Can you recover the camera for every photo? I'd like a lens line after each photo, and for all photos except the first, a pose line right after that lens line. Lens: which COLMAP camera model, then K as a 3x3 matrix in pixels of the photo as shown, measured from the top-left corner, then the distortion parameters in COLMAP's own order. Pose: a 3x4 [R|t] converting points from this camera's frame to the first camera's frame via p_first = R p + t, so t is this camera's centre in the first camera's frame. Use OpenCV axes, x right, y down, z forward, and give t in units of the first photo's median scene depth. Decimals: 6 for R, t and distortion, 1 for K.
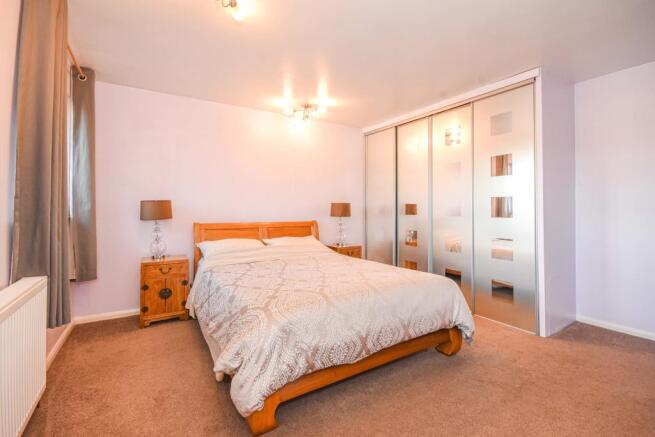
lens RADIAL K [[291.2, 0, 327.0], [0, 291.2, 223.1], [0, 0, 1]] dist [0.032198, 0.000052]
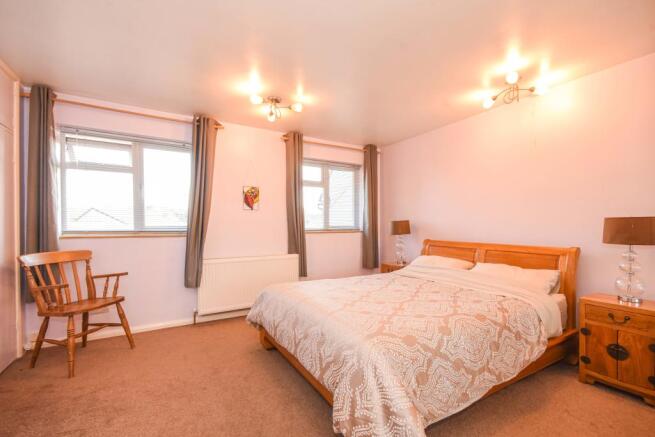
lens RADIAL K [[291.2, 0, 327.0], [0, 291.2, 223.1], [0, 0, 1]] dist [0.032198, 0.000052]
pose [[-0.004711, -0.008925, -0.999949, 0.731787], [-0.054741, 0.998463, -0.008654, -0.033441], [0.998489, 0.054698, -0.005192, 0.644648]]
